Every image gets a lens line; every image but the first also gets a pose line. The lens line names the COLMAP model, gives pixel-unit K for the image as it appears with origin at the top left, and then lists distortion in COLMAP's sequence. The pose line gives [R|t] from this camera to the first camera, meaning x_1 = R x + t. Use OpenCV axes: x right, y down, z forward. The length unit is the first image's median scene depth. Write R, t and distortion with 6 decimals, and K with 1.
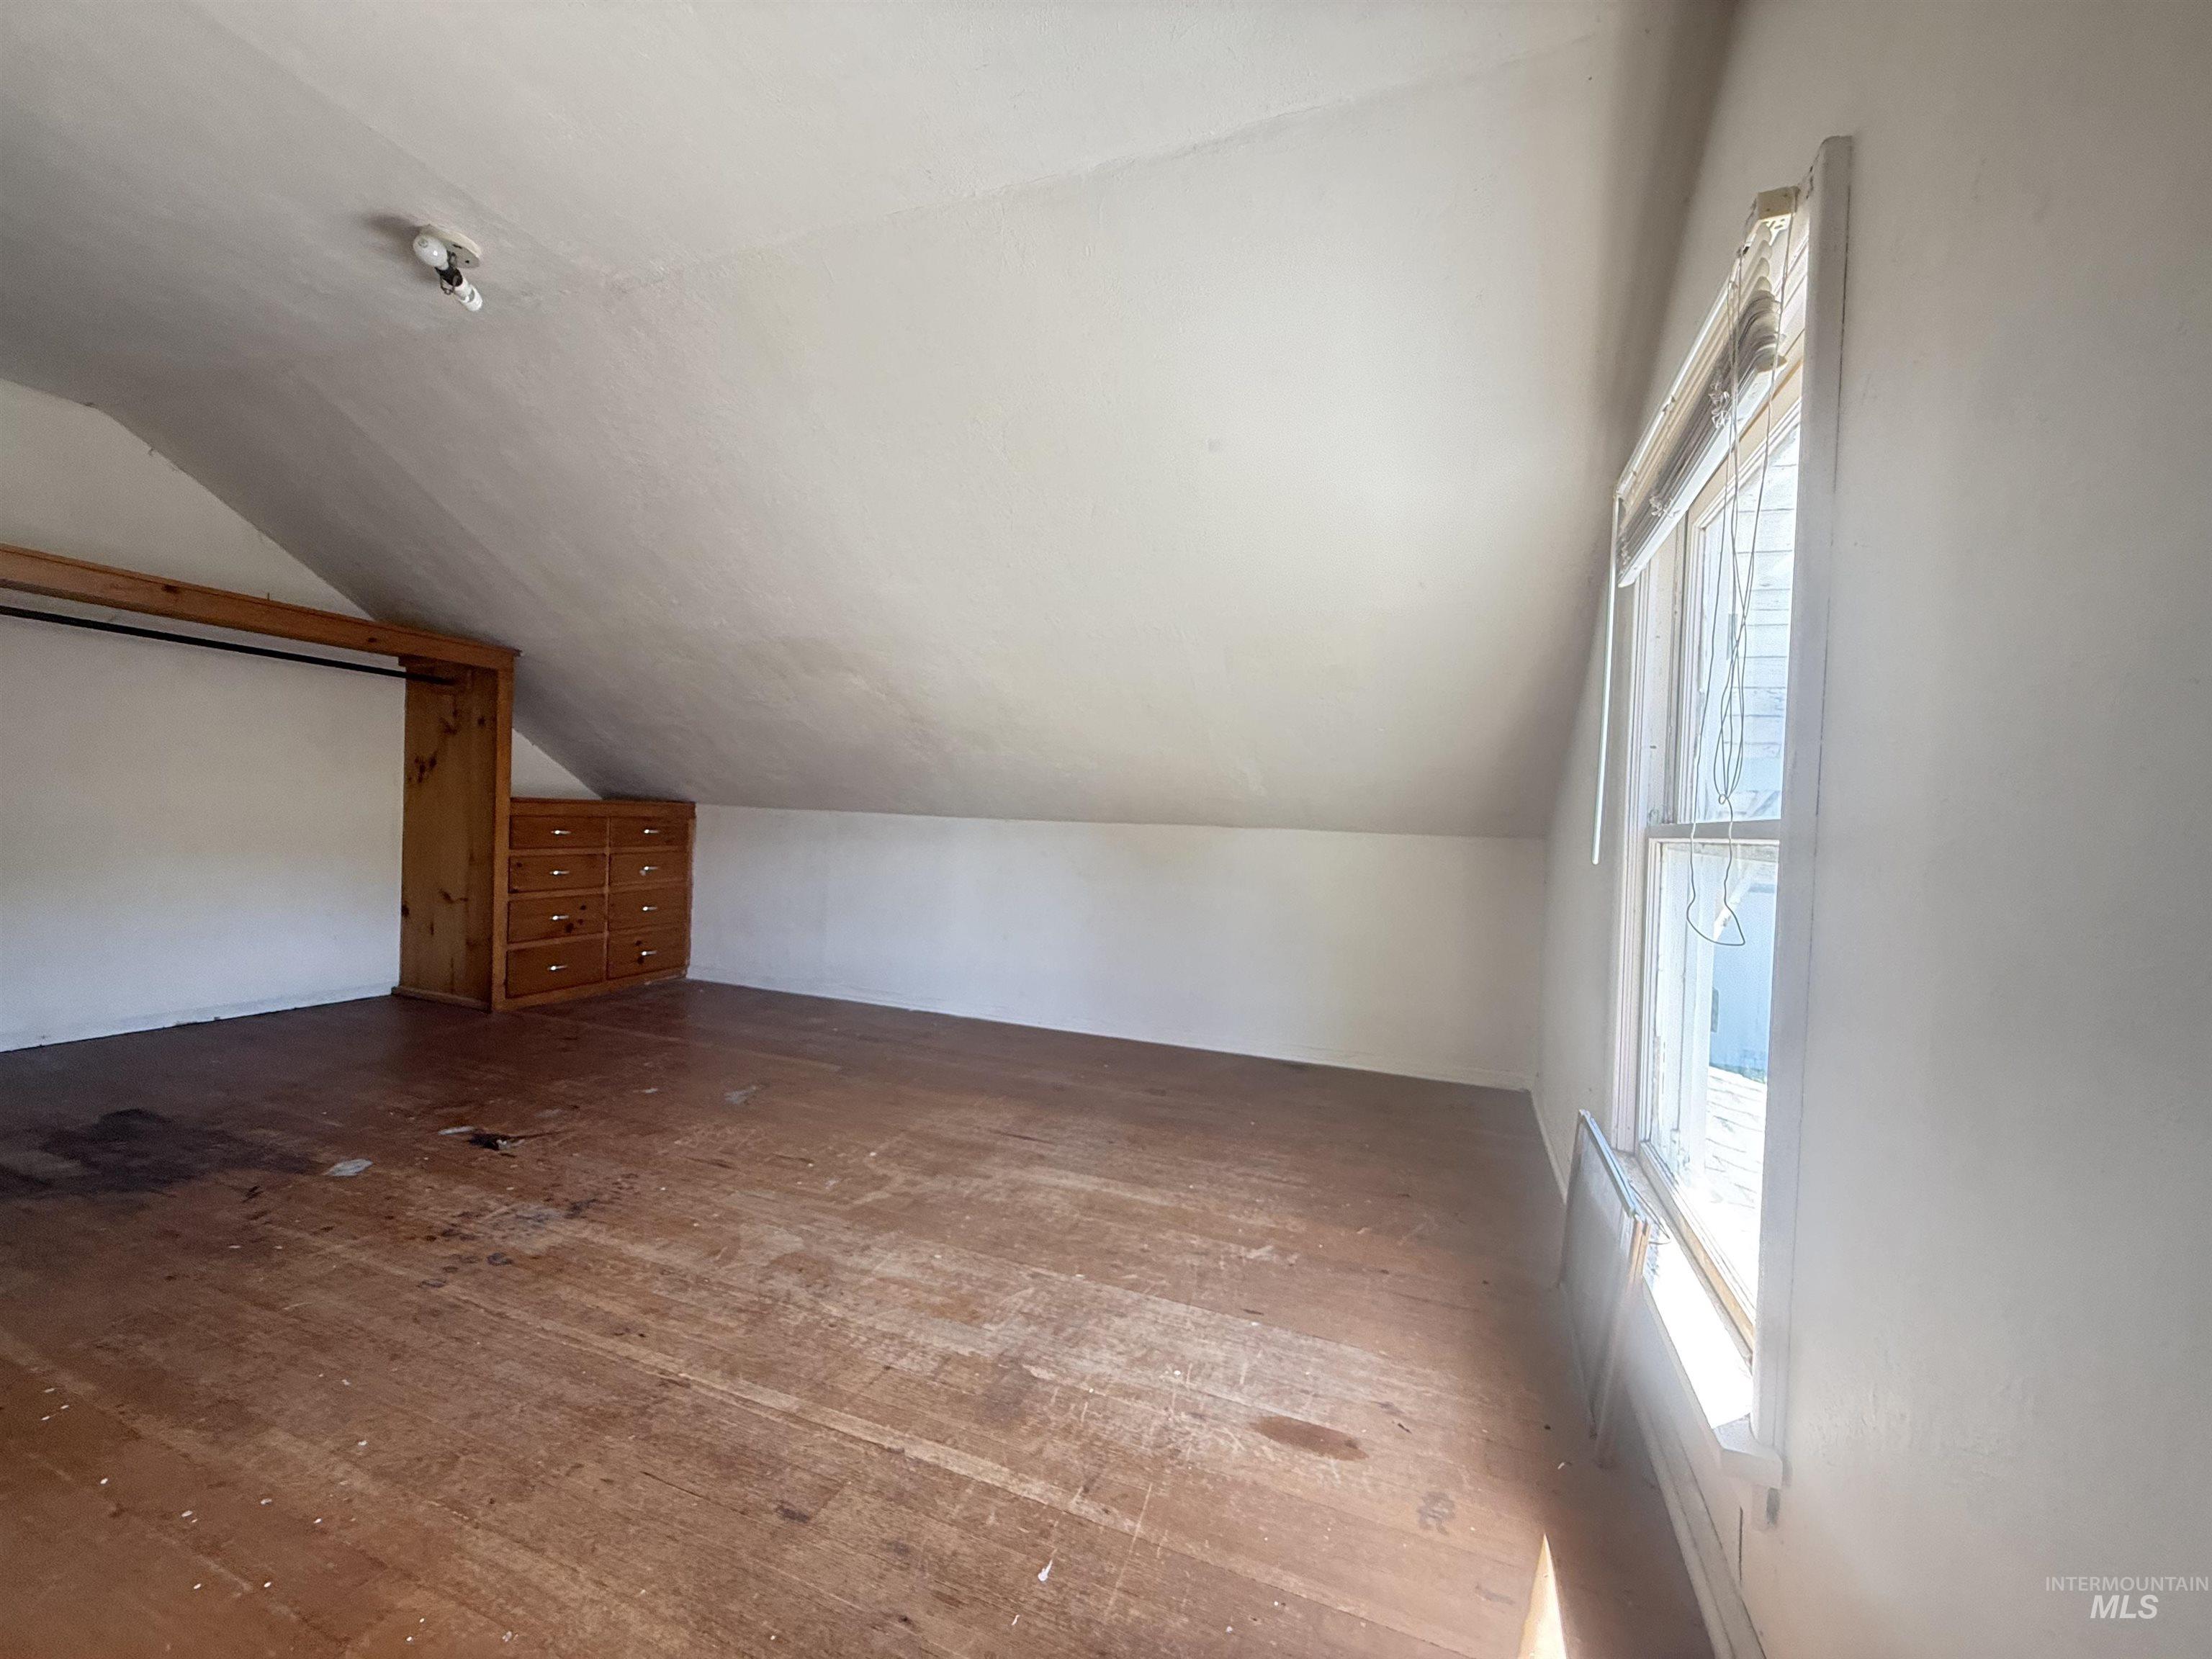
lens RADIAL K [[885.7, 0, 1106.3], [0, 885.7, 831.2], [0, 0, 1]] dist [0.001380, -0.000253]
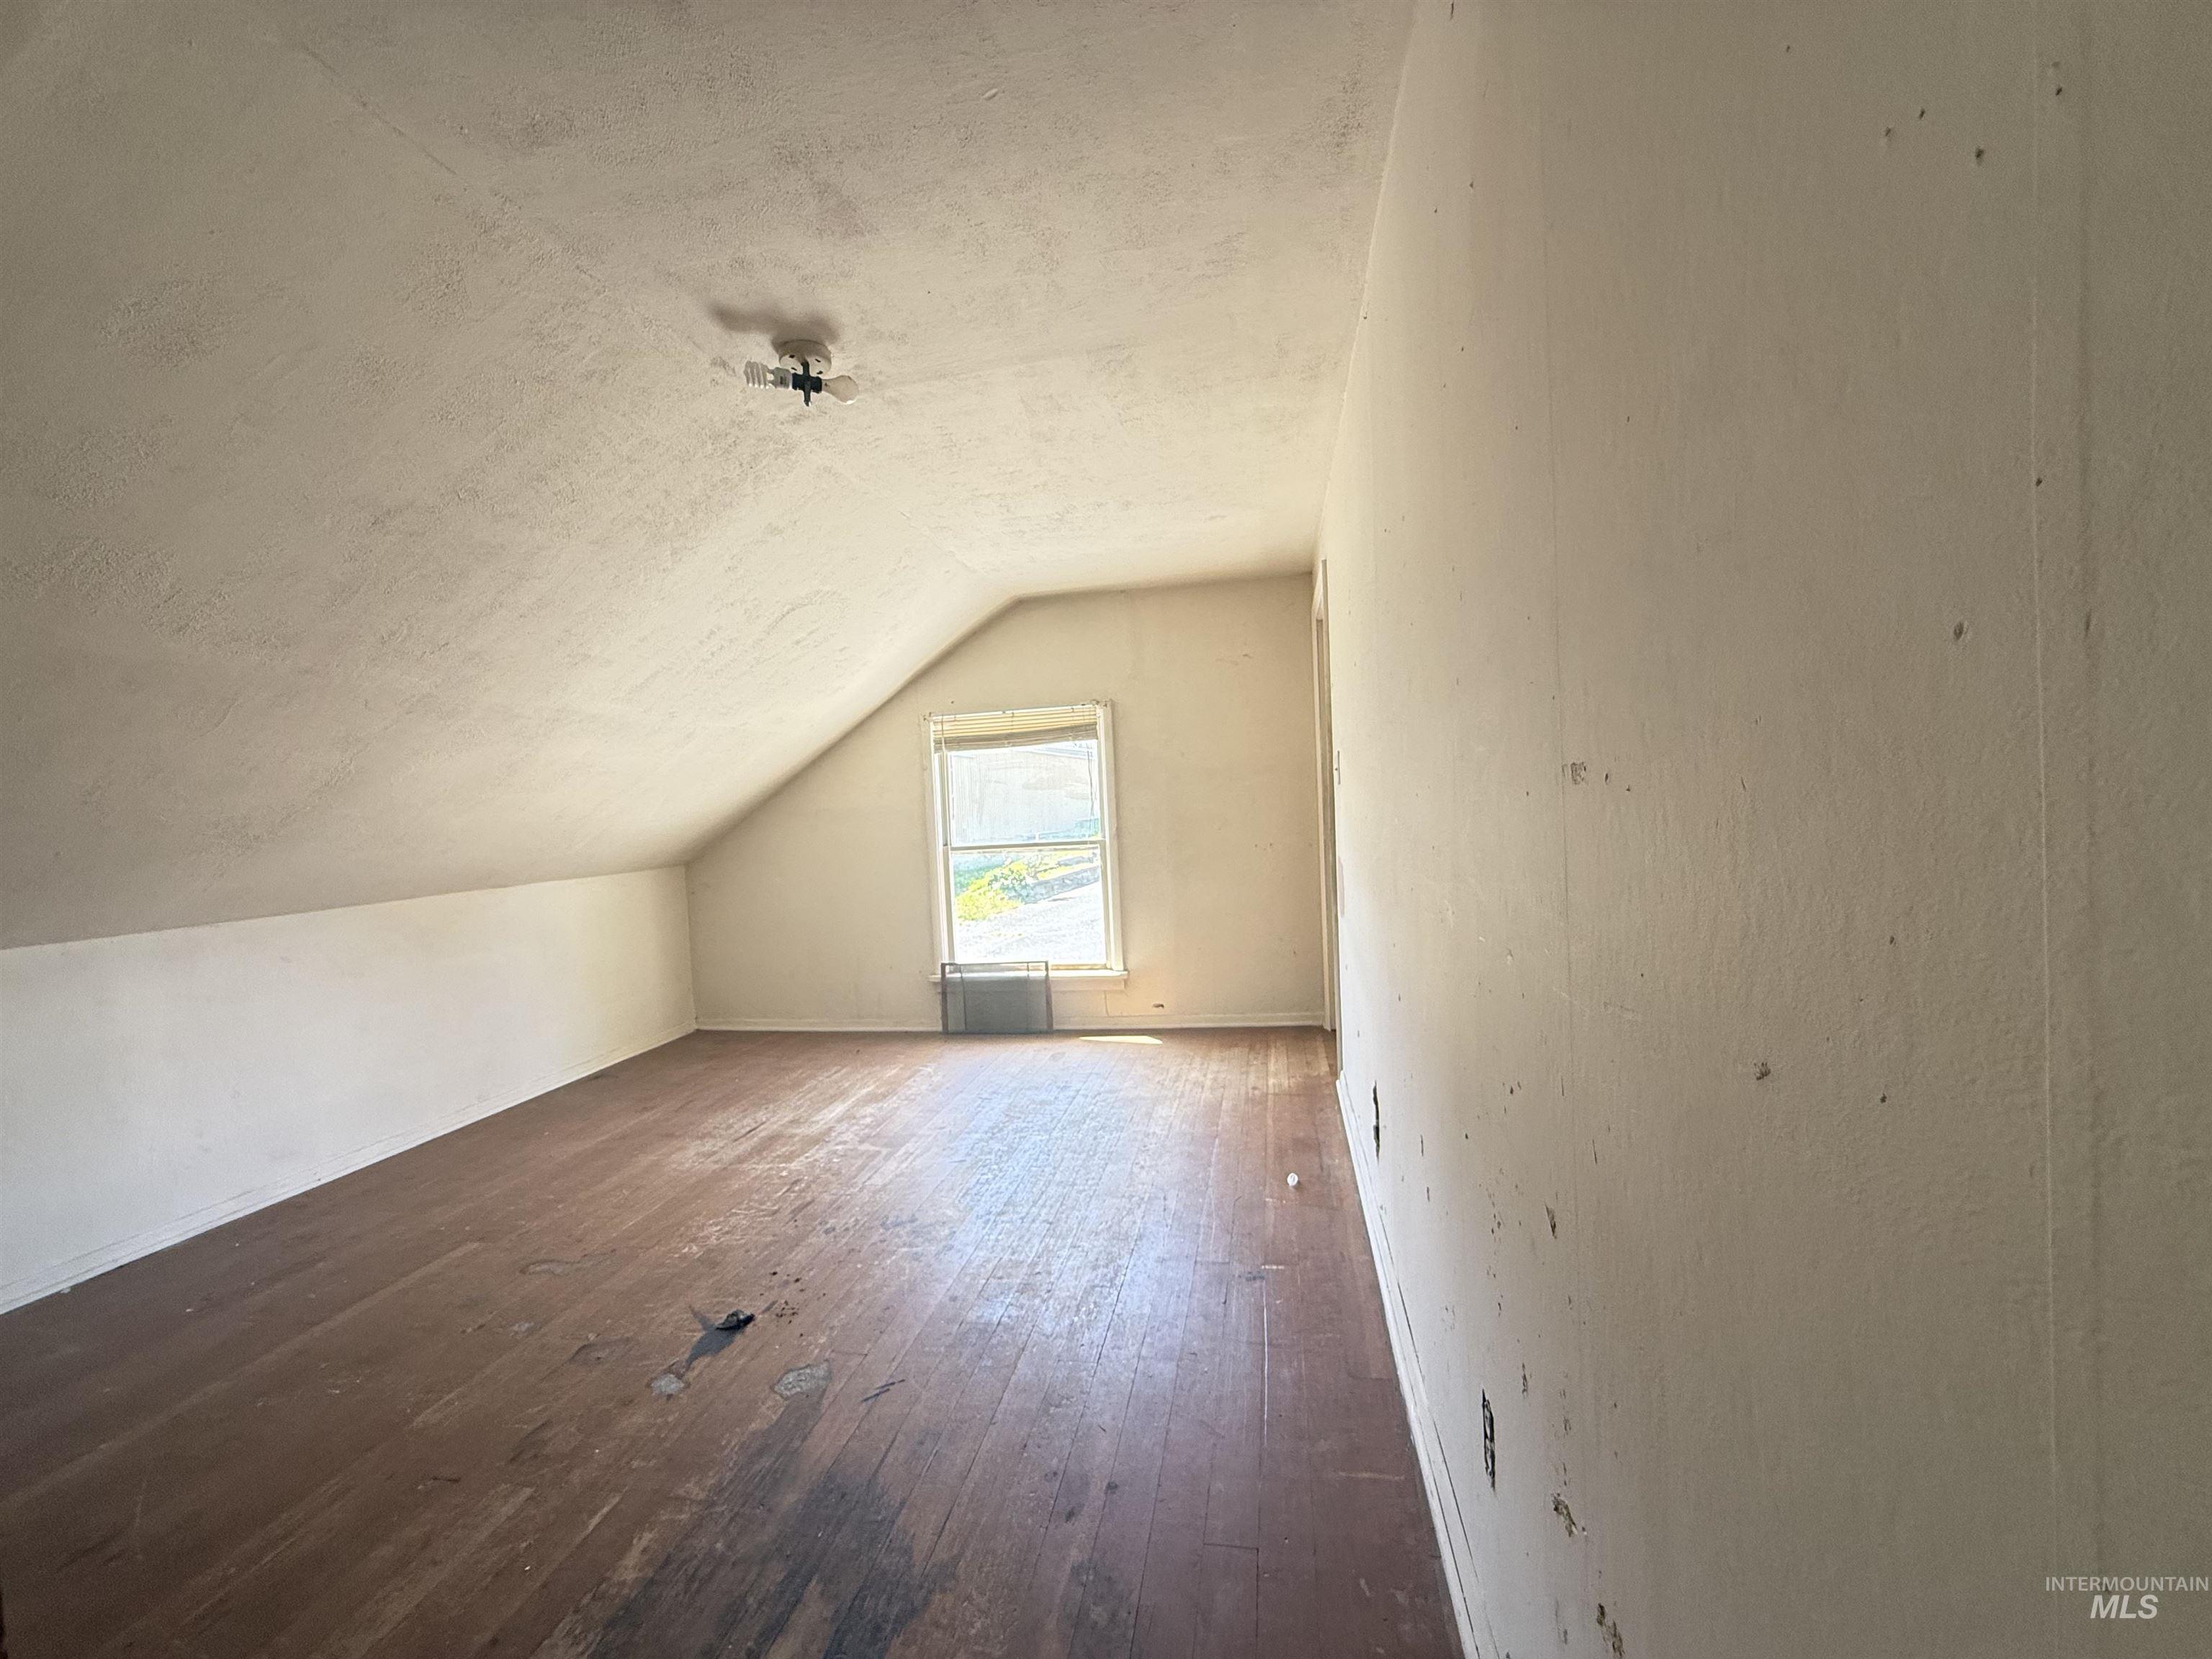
lens RADIAL K [[885.7, 0, 1107.2], [0, 885.7, 828.1], [0, 0, 1]] dist [0.001380, -0.000253]
pose [[-0.191209, -0.057194, 0.979882, -1.528154], [0.053732, 0.996194, 0.068631, -0.162035], [-0.980078, 0.065773, -0.187408, 0.758945]]
